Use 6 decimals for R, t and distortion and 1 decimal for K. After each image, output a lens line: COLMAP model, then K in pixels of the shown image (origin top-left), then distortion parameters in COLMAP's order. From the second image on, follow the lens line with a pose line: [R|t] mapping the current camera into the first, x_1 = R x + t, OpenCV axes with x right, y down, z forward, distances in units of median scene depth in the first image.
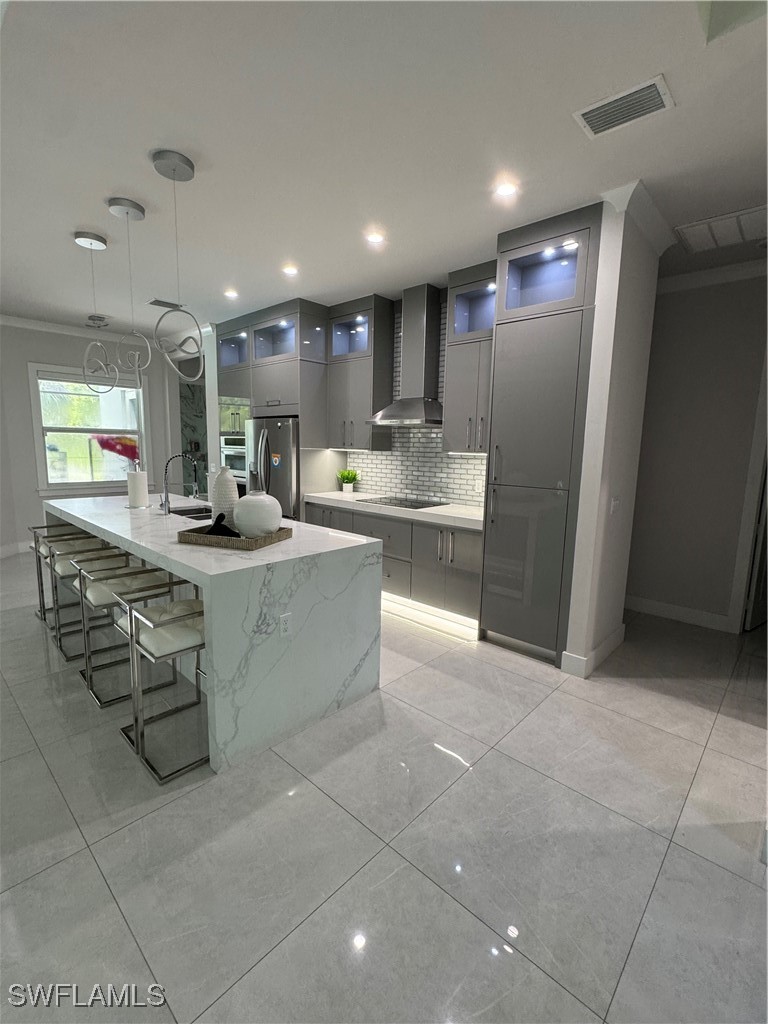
lens RADIAL K [[460.6, 0, 384.0], [0, 460.6, 512.0], [0, 0, 1]] dist [-0.002278, -0.000007]
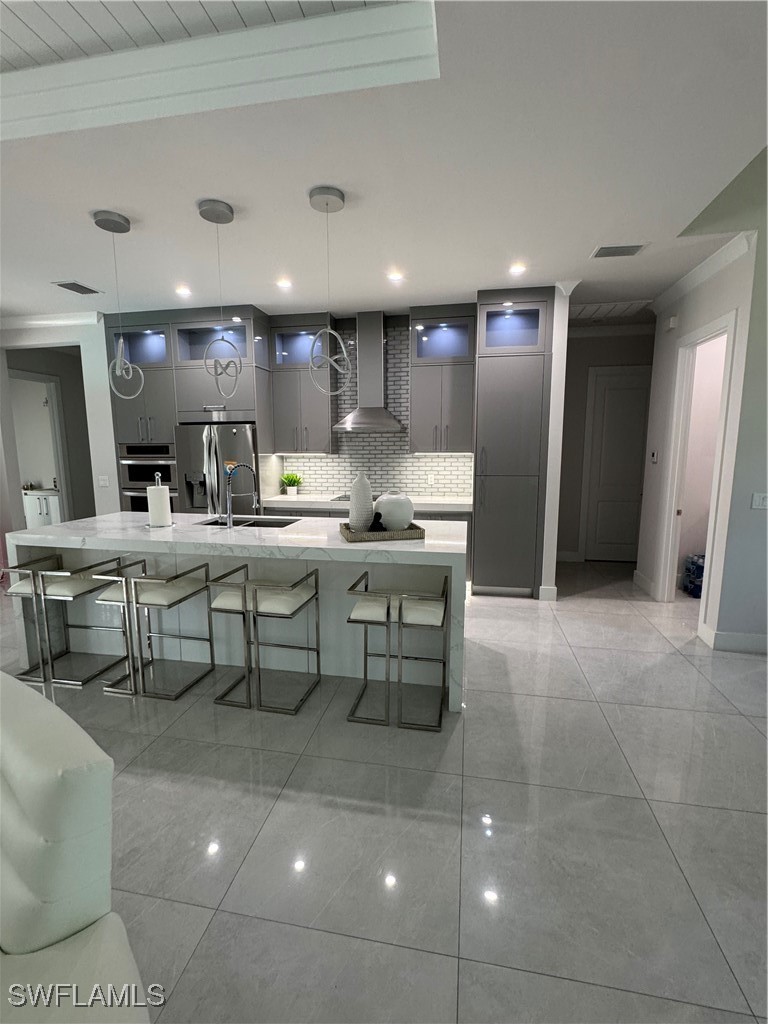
lens RADIAL K [[460.6, 0, 384.0], [0, 460.6, 512.0], [0, 0, 1]] dist [-0.002278, -0.000007]
pose [[0.843618, -0.100583, 0.527439, -0.535092], [0.100220, 0.994532, 0.029361, -0.017220], [-0.527508, 0.028090, 0.849085, 0.010623]]
